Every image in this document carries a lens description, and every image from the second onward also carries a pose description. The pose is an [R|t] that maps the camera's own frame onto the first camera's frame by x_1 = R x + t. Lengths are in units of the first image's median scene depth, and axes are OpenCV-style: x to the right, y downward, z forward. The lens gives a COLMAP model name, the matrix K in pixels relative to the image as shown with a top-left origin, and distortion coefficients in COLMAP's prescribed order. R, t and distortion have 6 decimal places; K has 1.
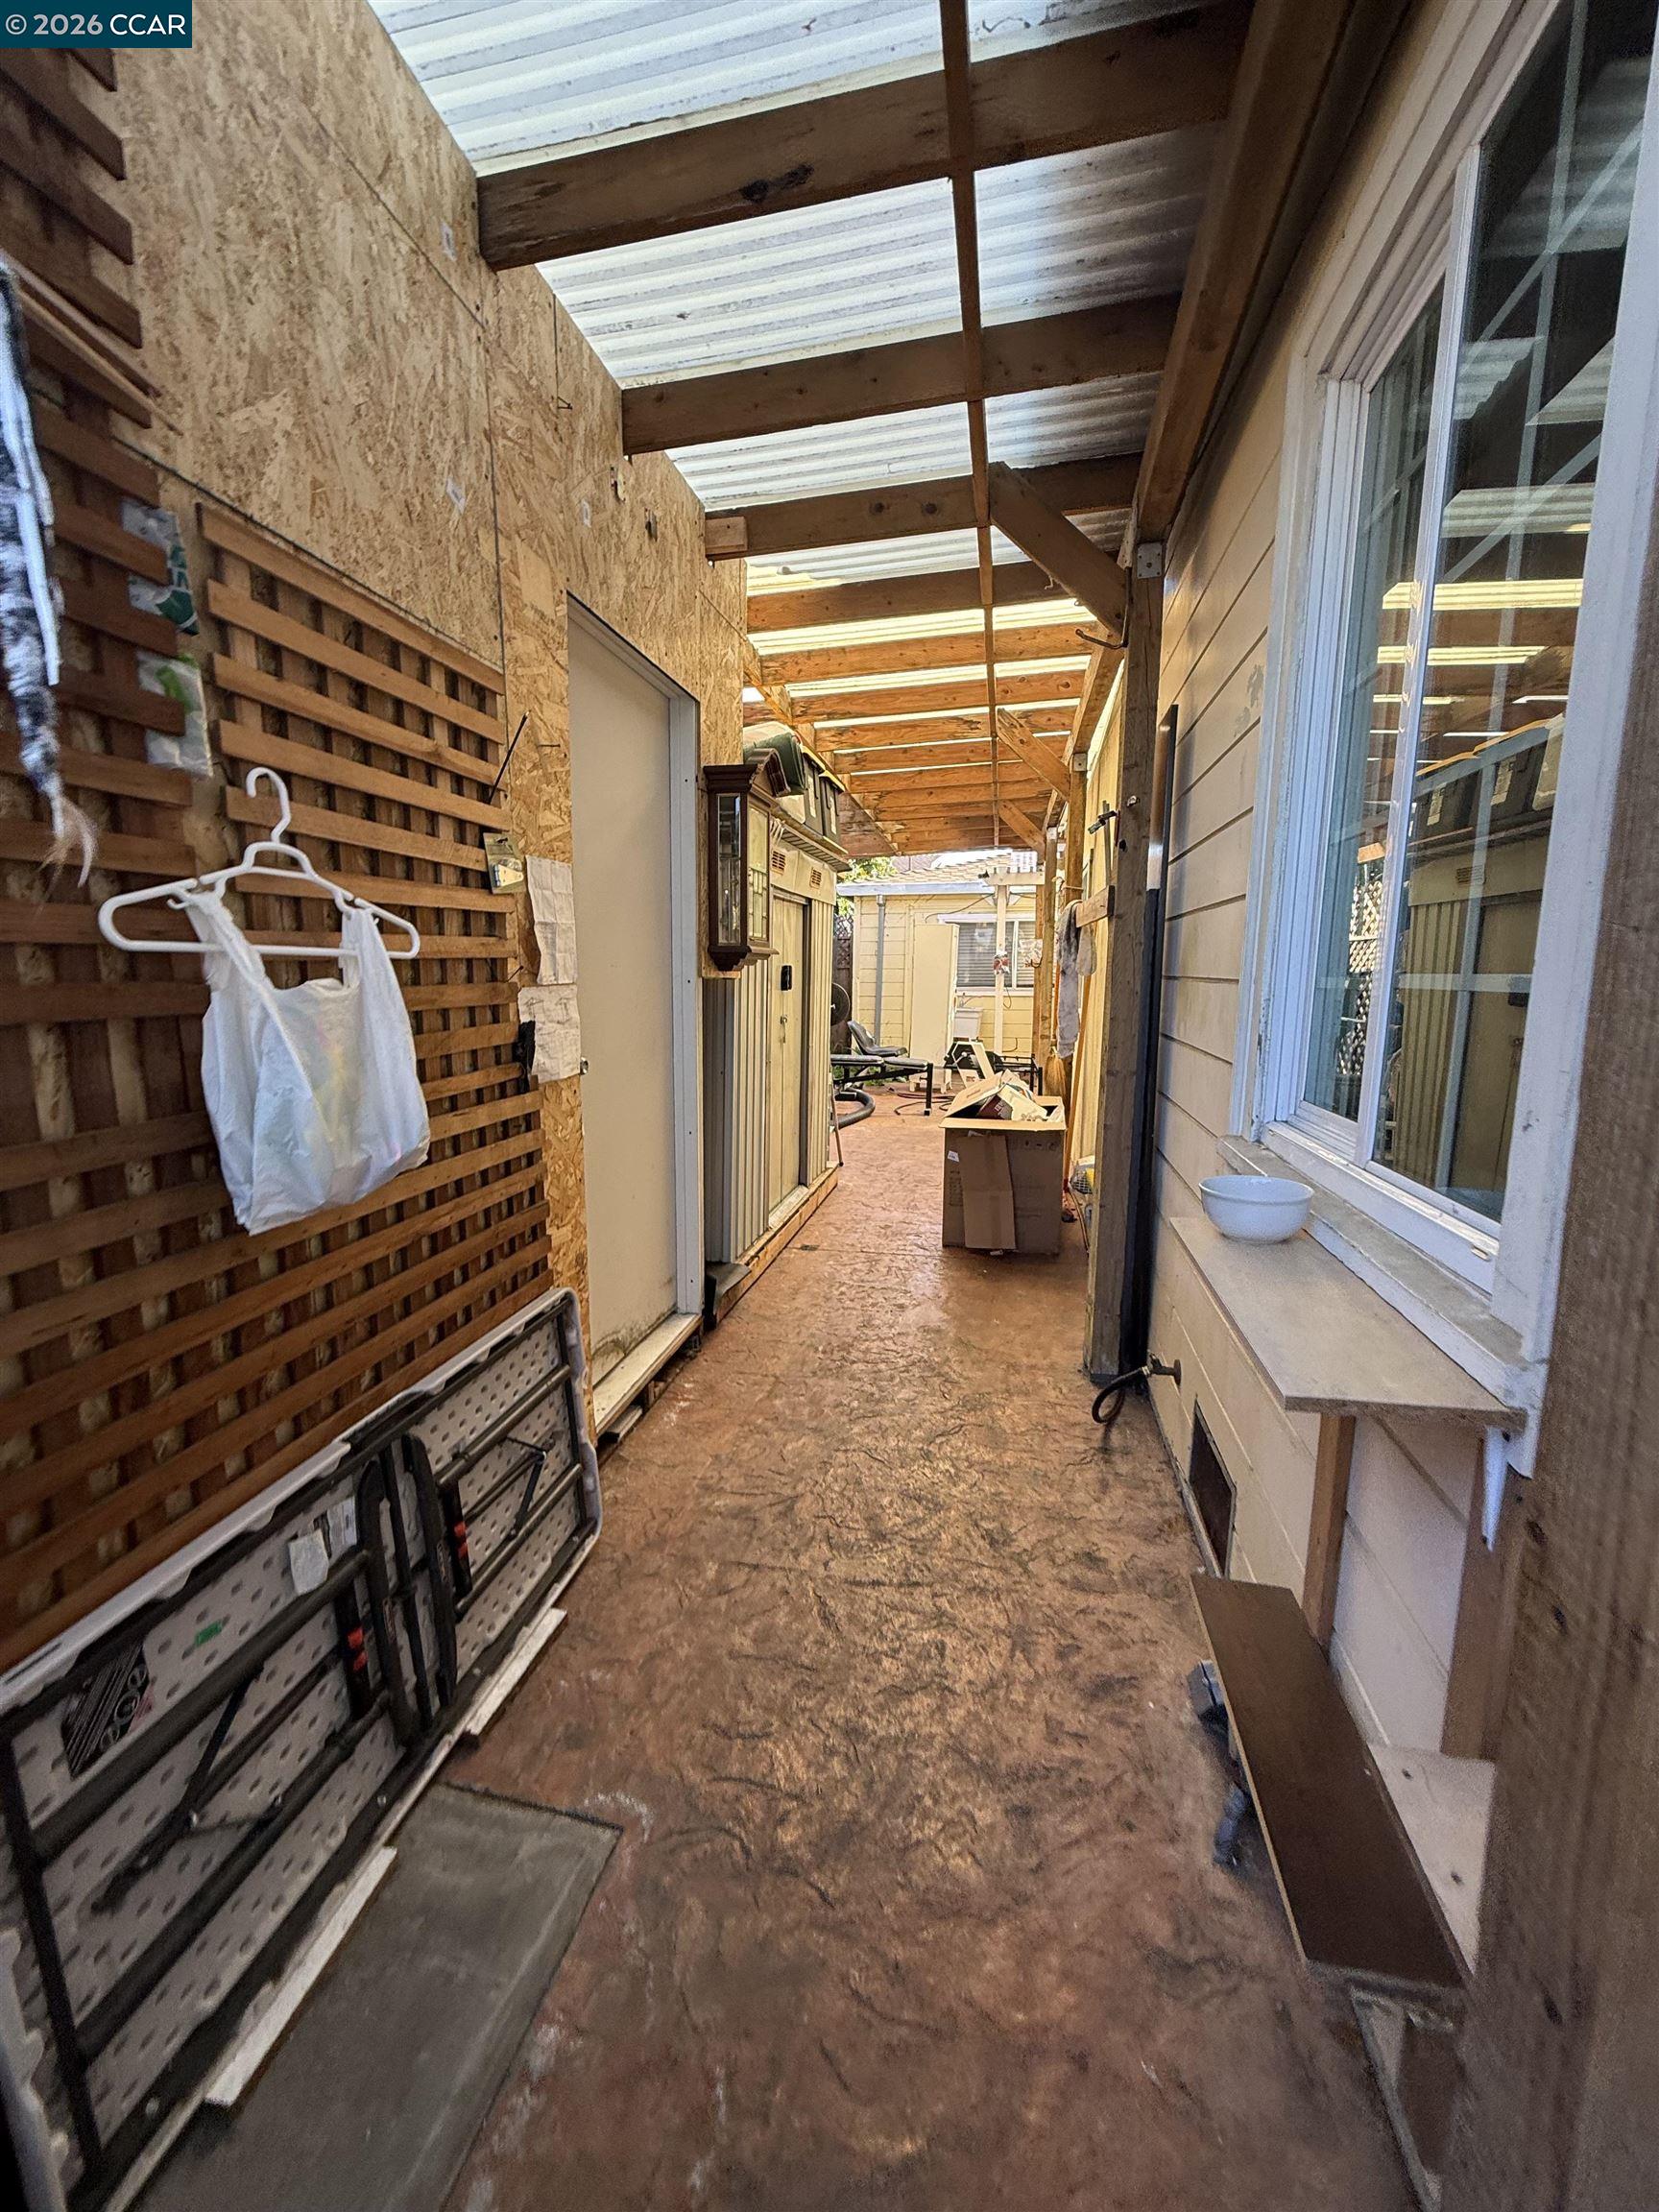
lens RADIAL K [[879.6, 0, 828.8], [0, 879.6, 1106.6], [0, 0, 1]] dist [-0.000360, -0.000133]
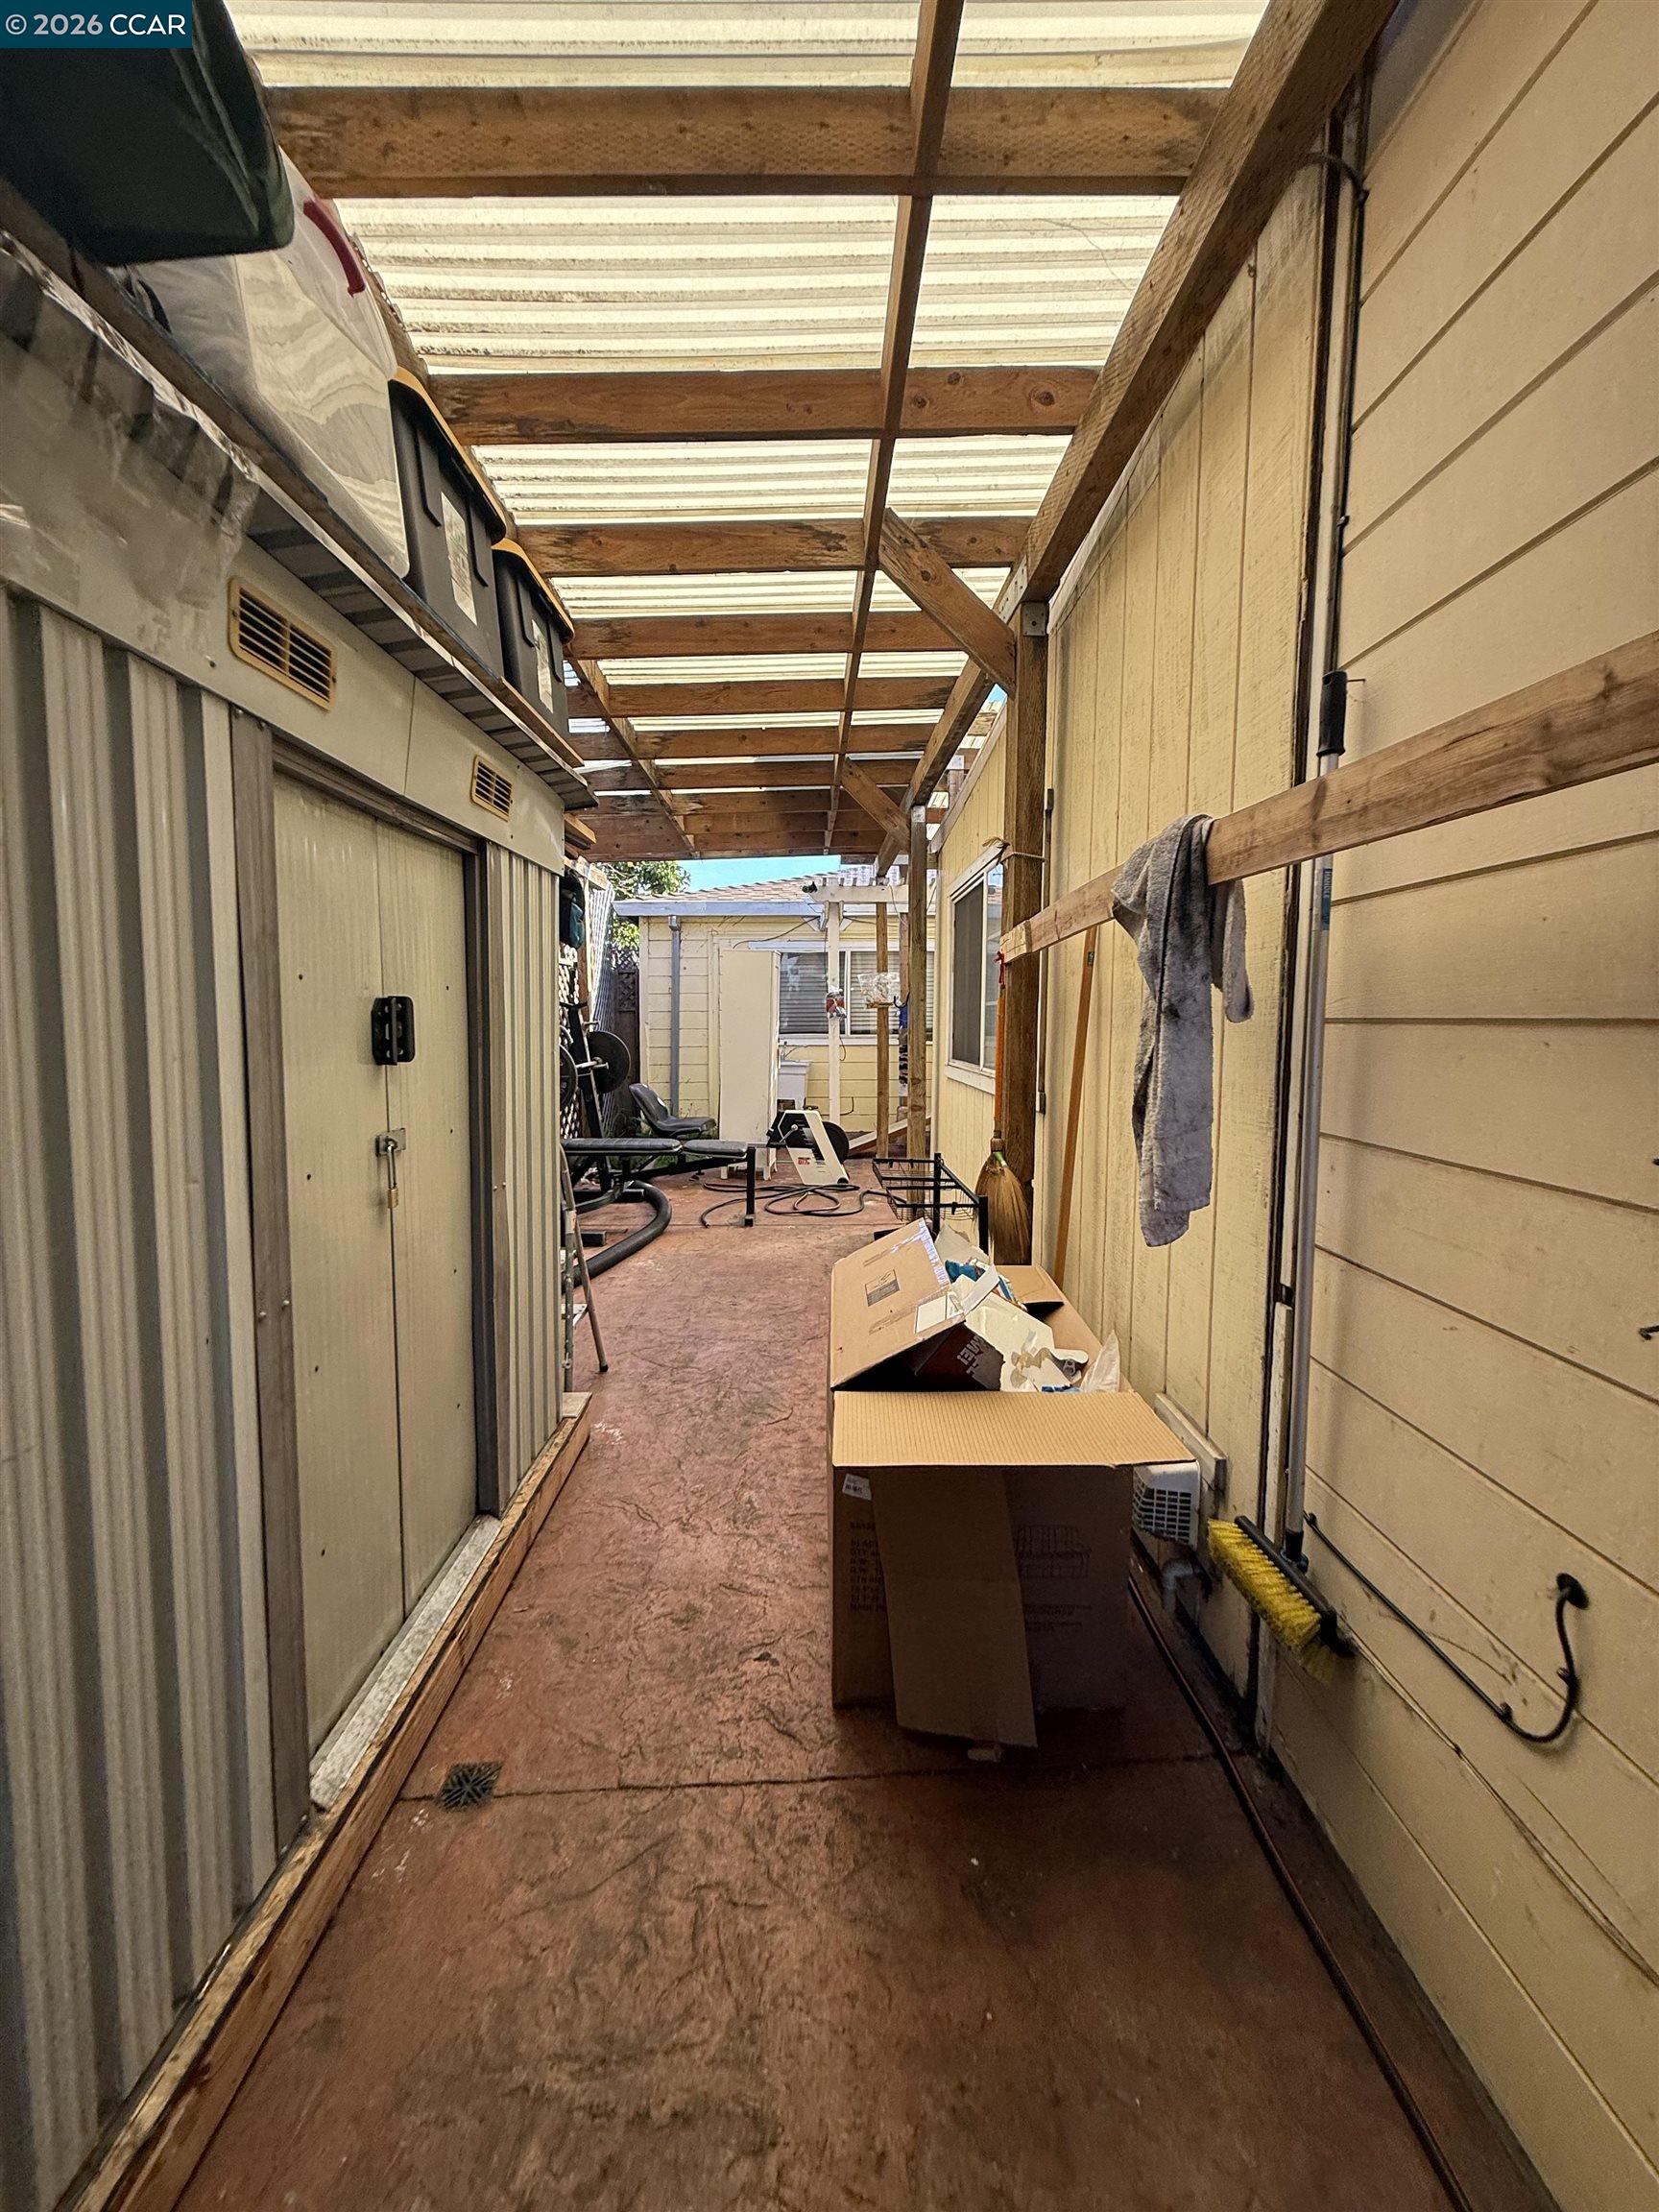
lens RADIAL K [[879.6, 0, 832.0], [0, 879.6, 1104.5], [0, 0, 1]] dist [-0.000360, -0.000133]
pose [[0.974588, -0.025144, 0.222591, 0.024514], [0.036575, 0.998207, -0.047381, -0.046673], [-0.221001, 0.054318, 0.973760, 0.308952]]
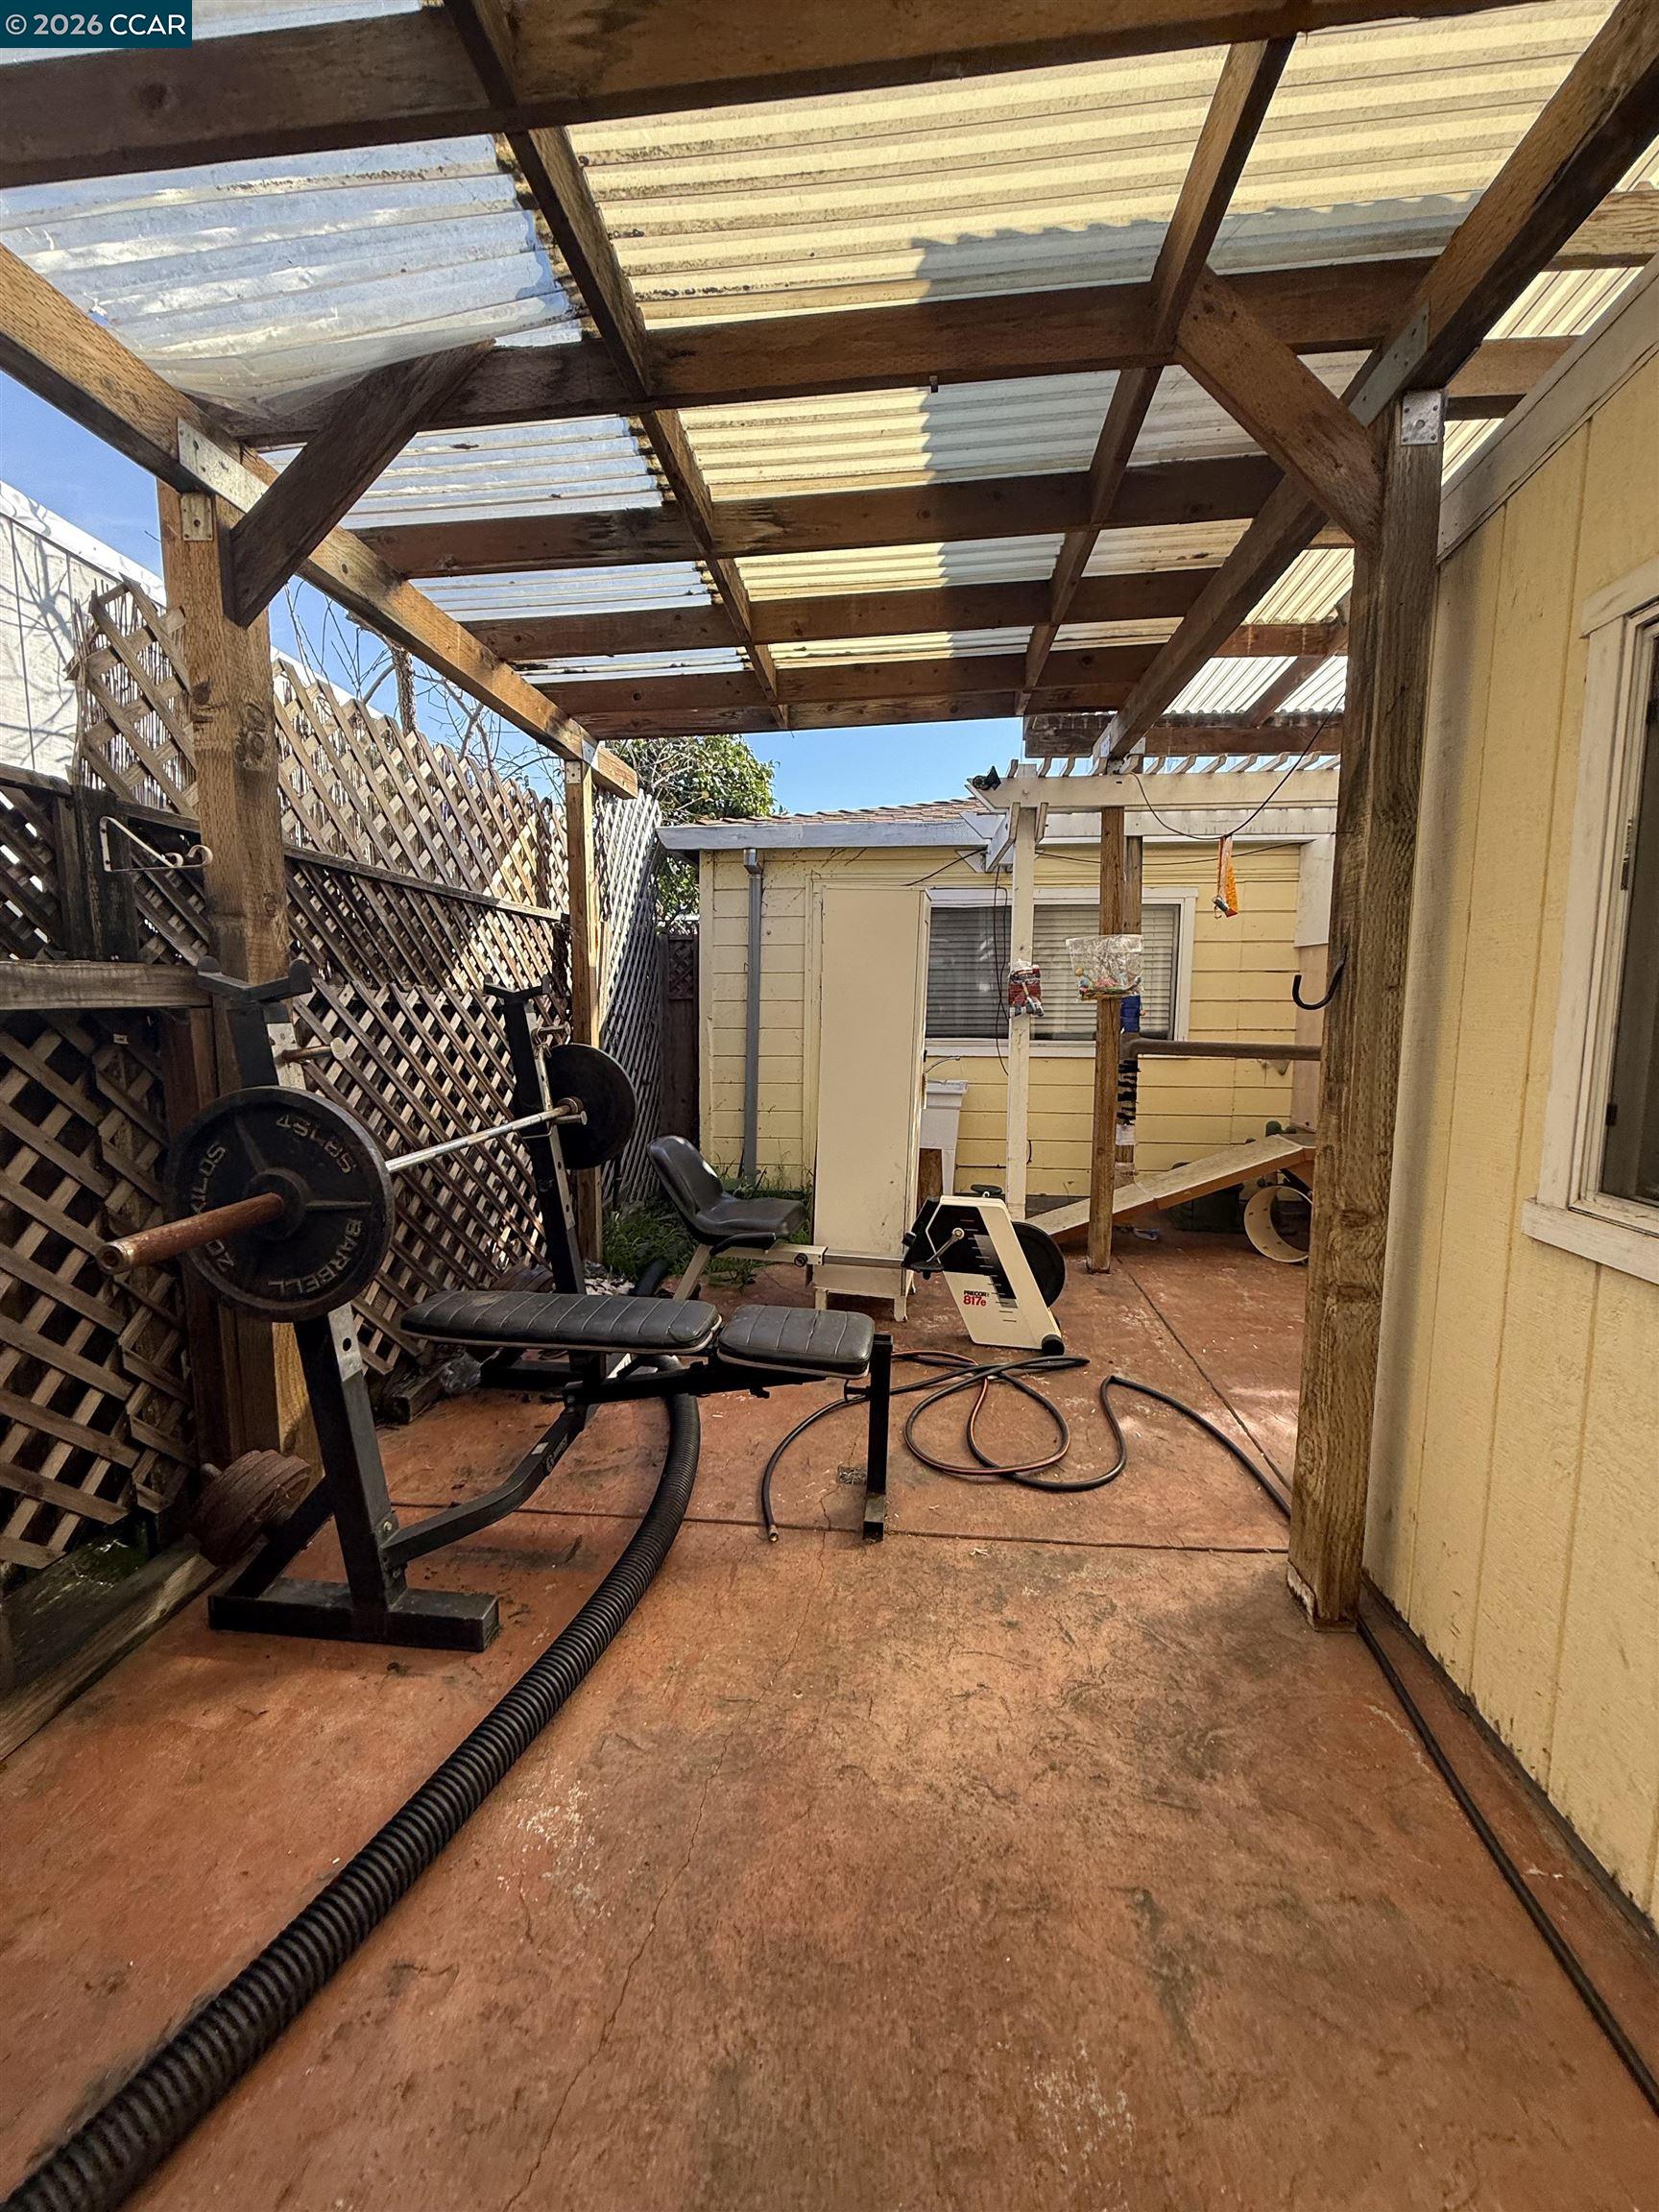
lens RADIAL K [[879.6, 0, 824.7], [0, 879.6, 1100.7], [0, 0, 1]] dist [-0.000360, -0.000133]
pose [[0.995640, -0.006838, 0.093030, 0.069168], [0.010230, 0.999298, -0.036034, -0.112175], [-0.092718, 0.036828, 0.995011, 0.689884]]
